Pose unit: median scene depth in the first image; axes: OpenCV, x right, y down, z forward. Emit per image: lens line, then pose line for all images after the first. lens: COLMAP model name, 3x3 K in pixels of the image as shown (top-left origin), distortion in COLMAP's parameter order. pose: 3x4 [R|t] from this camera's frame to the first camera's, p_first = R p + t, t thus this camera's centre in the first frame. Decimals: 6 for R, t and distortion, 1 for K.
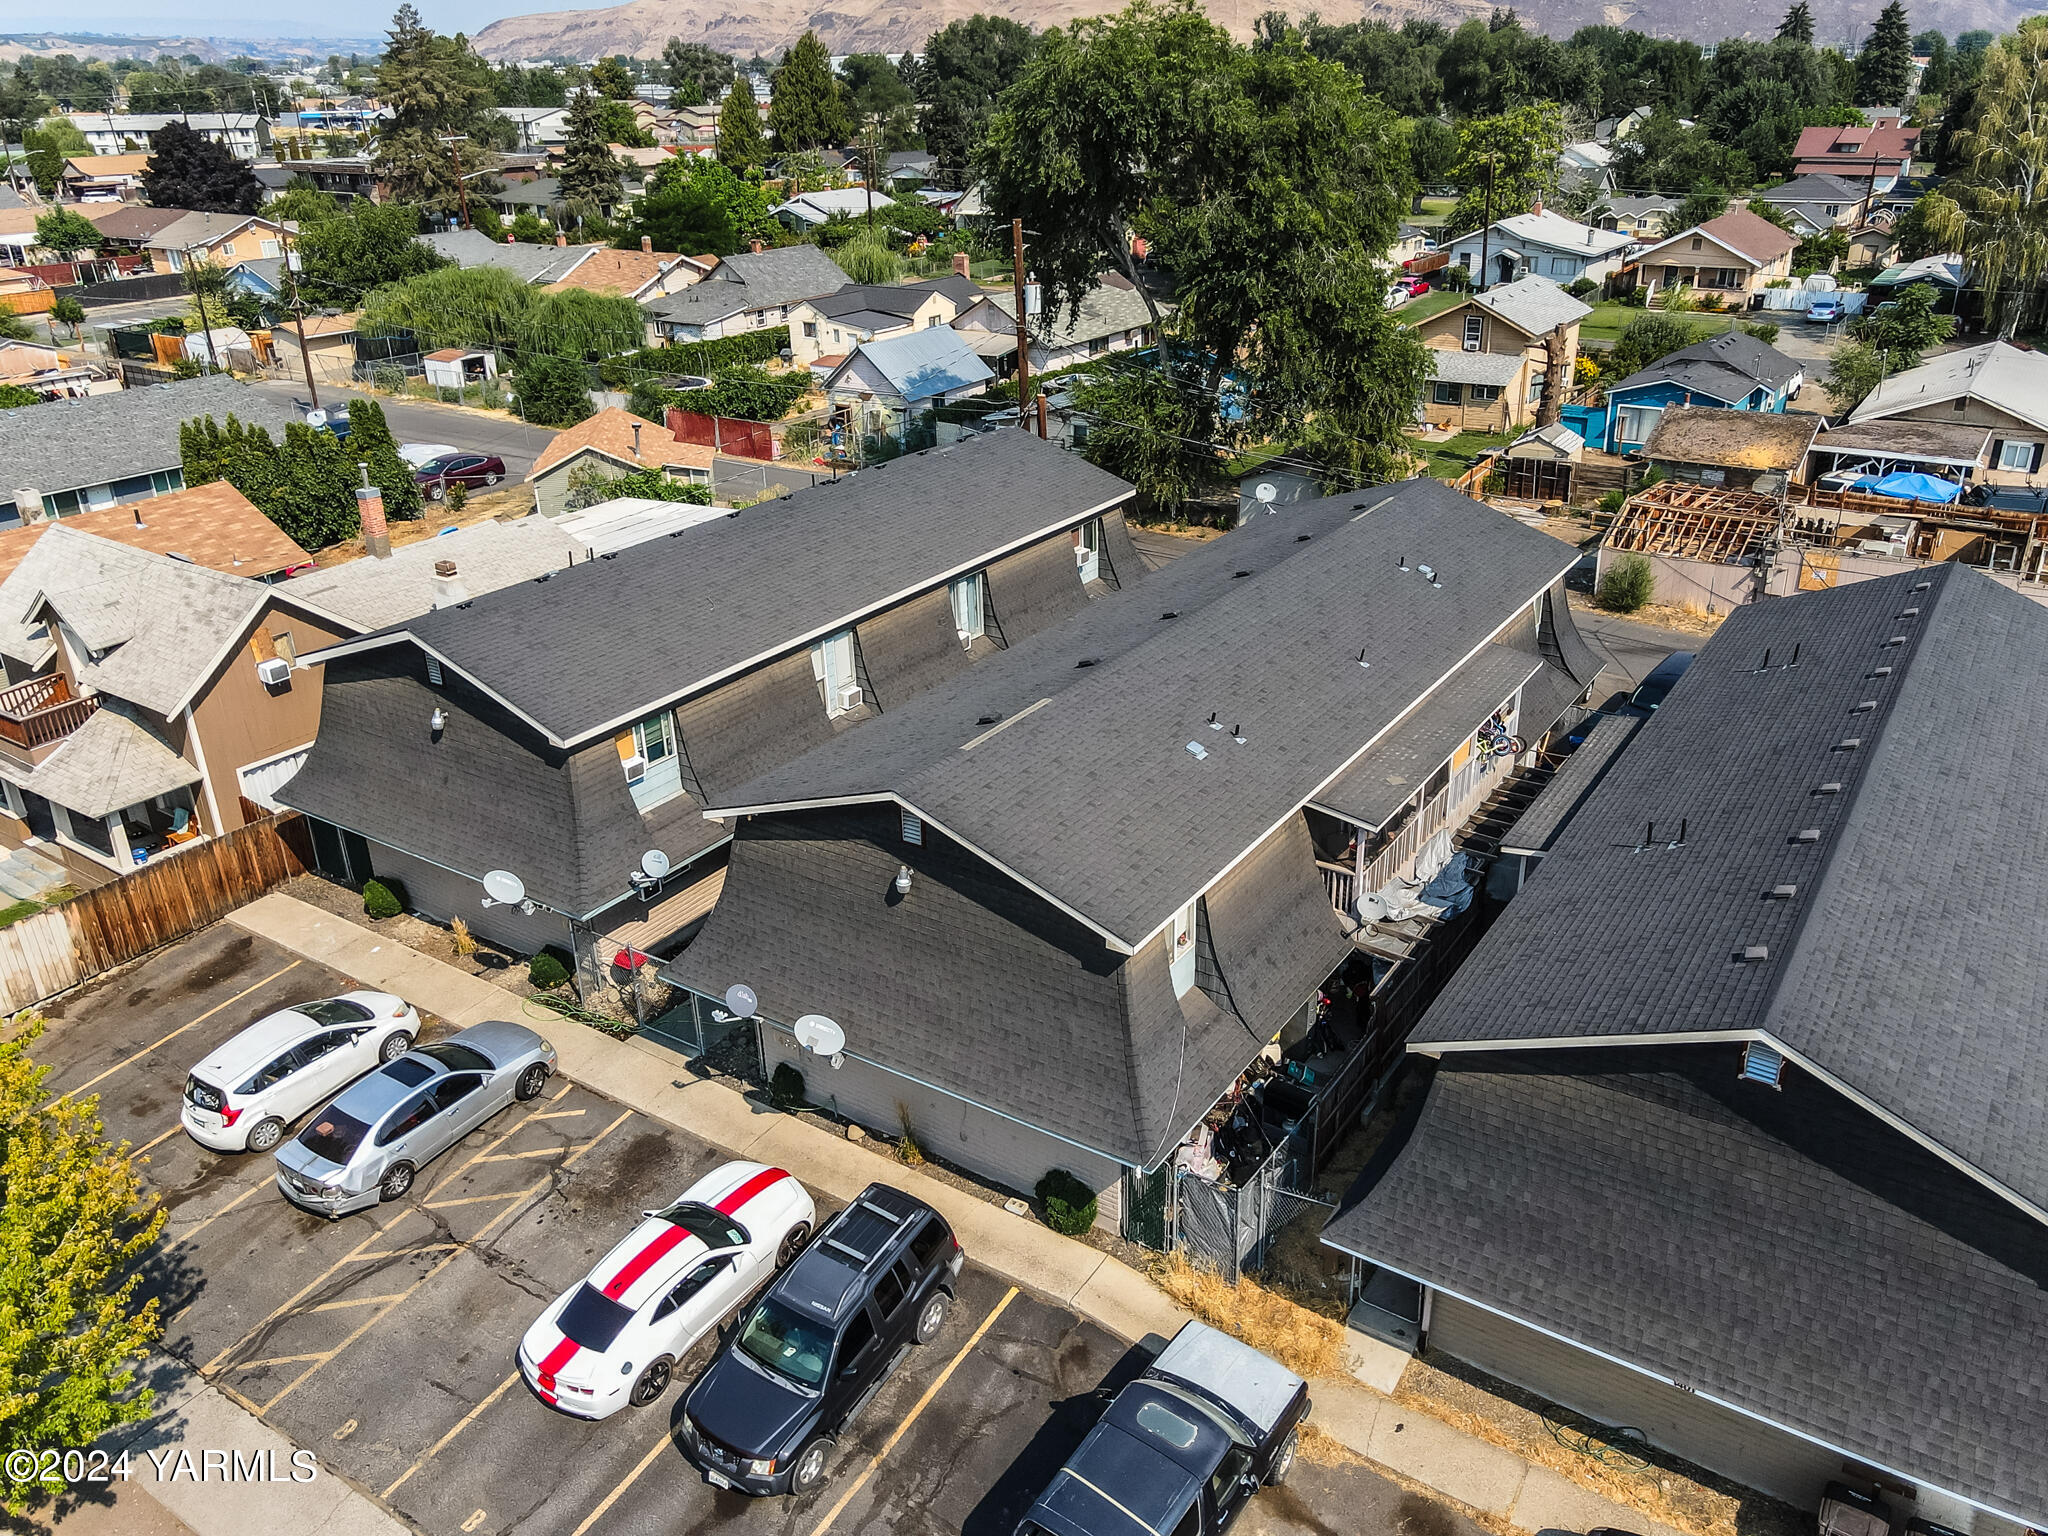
lens RADIAL K [[1552.0, 0, 1024.0], [0, 1552.0, 768.0], [0, 0, 1]] dist [0.004765, 0.030502]
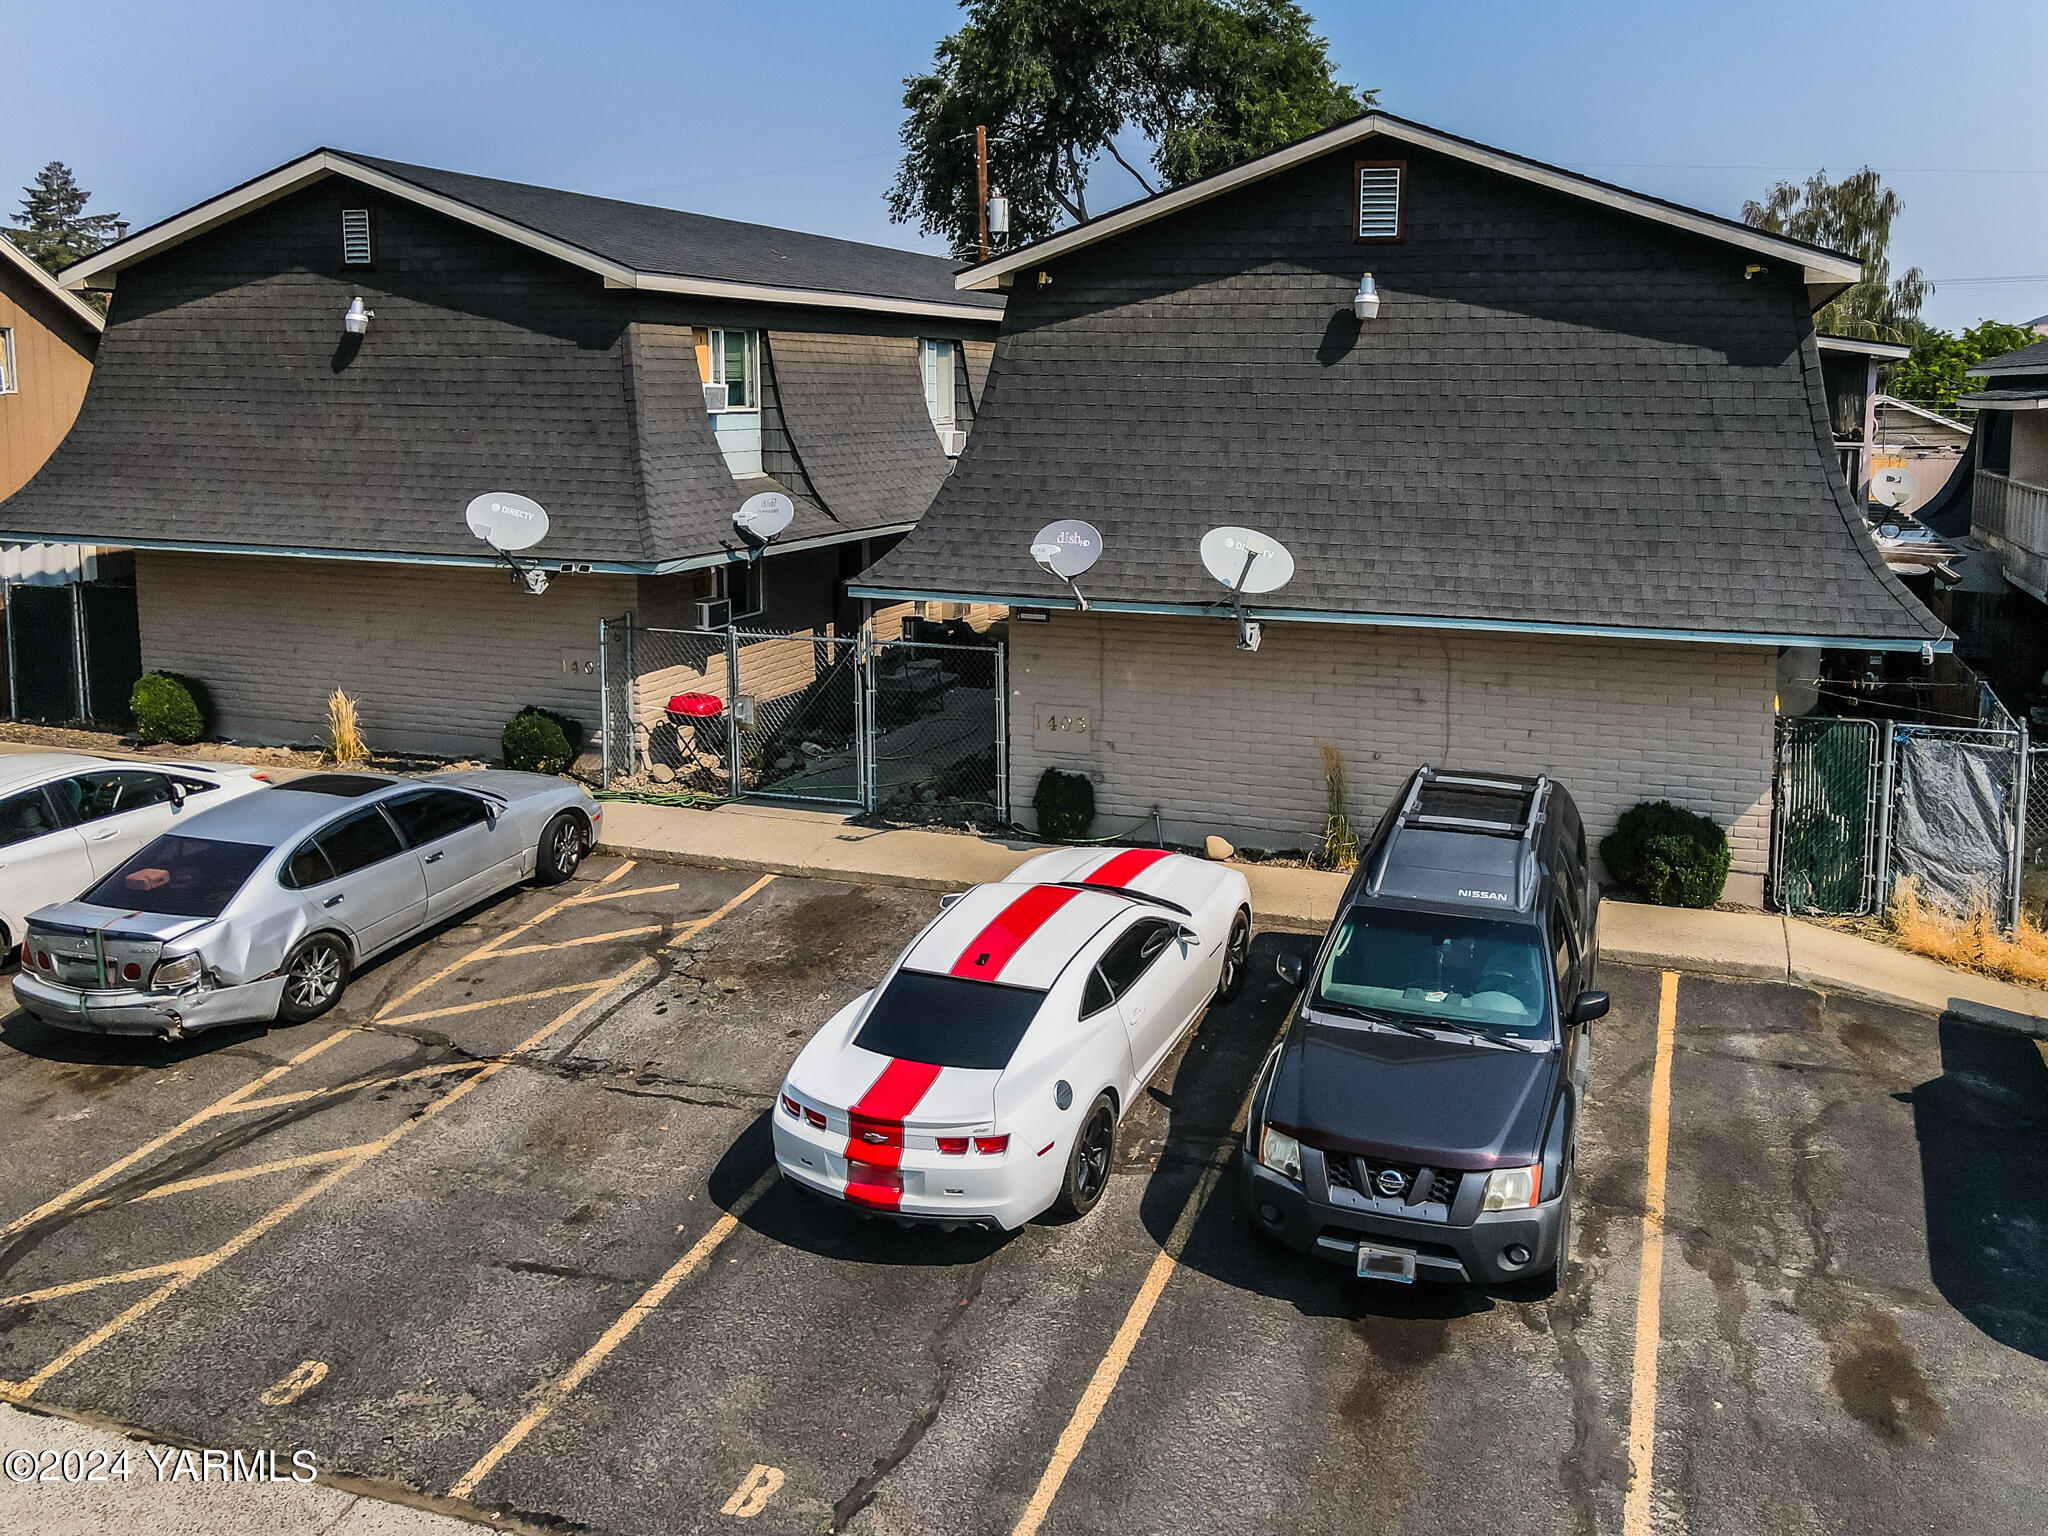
lens RADIAL K [[1614.2, 0, 1221.6], [0, 1614.2, 561.6], [0, 0, 1]] dist [0.007927, -0.004679]
pose [[0.954607, -0.000648, 0.297866, -0.267053], [0.095557, 0.947809, -0.304182, 0.297461], [-0.282123, 0.318838, 0.904848, 0.412915]]
